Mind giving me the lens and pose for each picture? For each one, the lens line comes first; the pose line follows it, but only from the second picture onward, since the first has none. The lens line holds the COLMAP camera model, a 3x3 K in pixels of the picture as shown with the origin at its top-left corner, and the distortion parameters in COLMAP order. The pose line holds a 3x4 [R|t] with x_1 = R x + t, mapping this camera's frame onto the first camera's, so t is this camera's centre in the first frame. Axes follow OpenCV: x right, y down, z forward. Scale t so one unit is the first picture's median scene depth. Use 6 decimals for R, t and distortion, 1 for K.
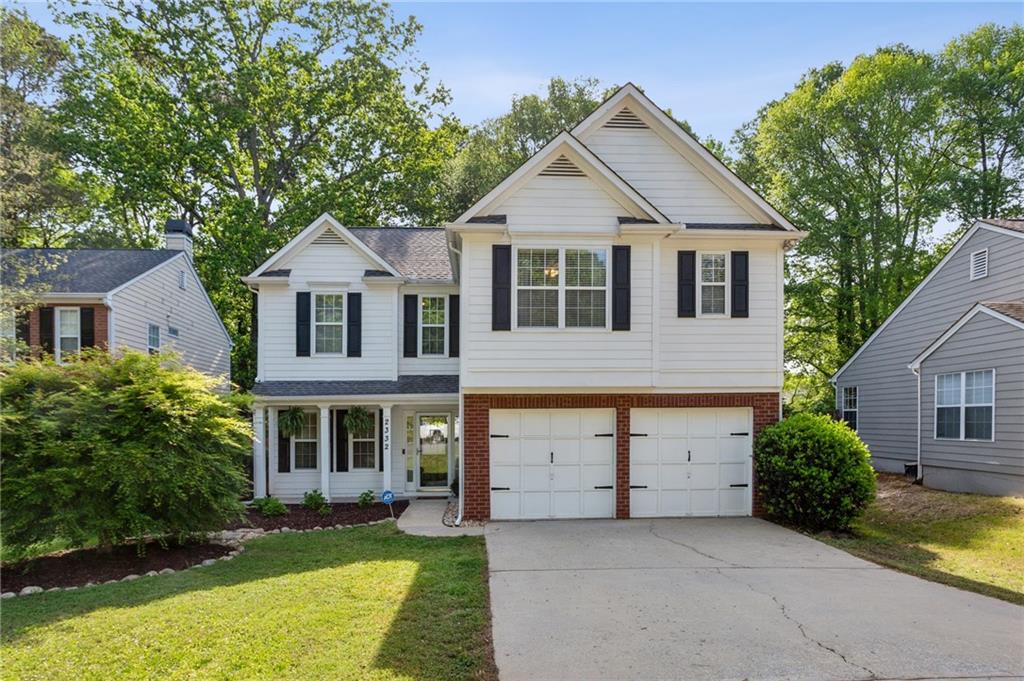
lens RADIAL K [[480.8, 0, 498.8], [0, 480.8, 434.6], [0, 0, 1]] dist [-0.001062, 0.000590]
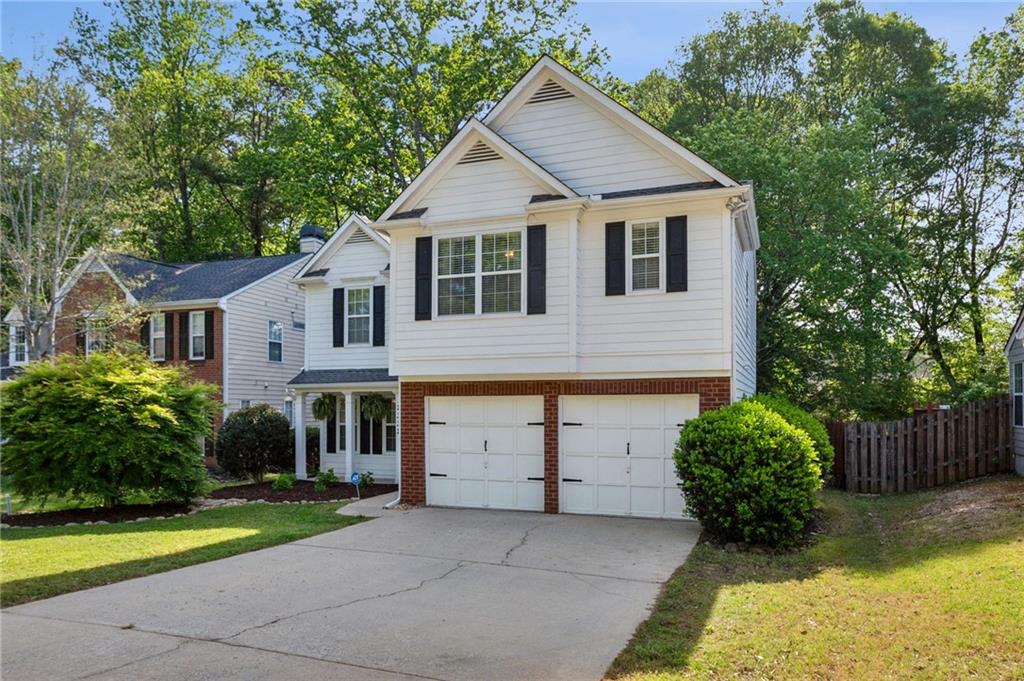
lens RADIAL K [[522.8, 0, 513.2], [0, 522.8, 411.7], [0, 0, 1]] dist [0.000350, 0.000112]
pose [[0.946998, 0.008997, -0.321114, 0.524110], [-0.013879, 0.999820, -0.012920, -0.009007], [0.320940, 0.016692, 0.946952, 0.008319]]
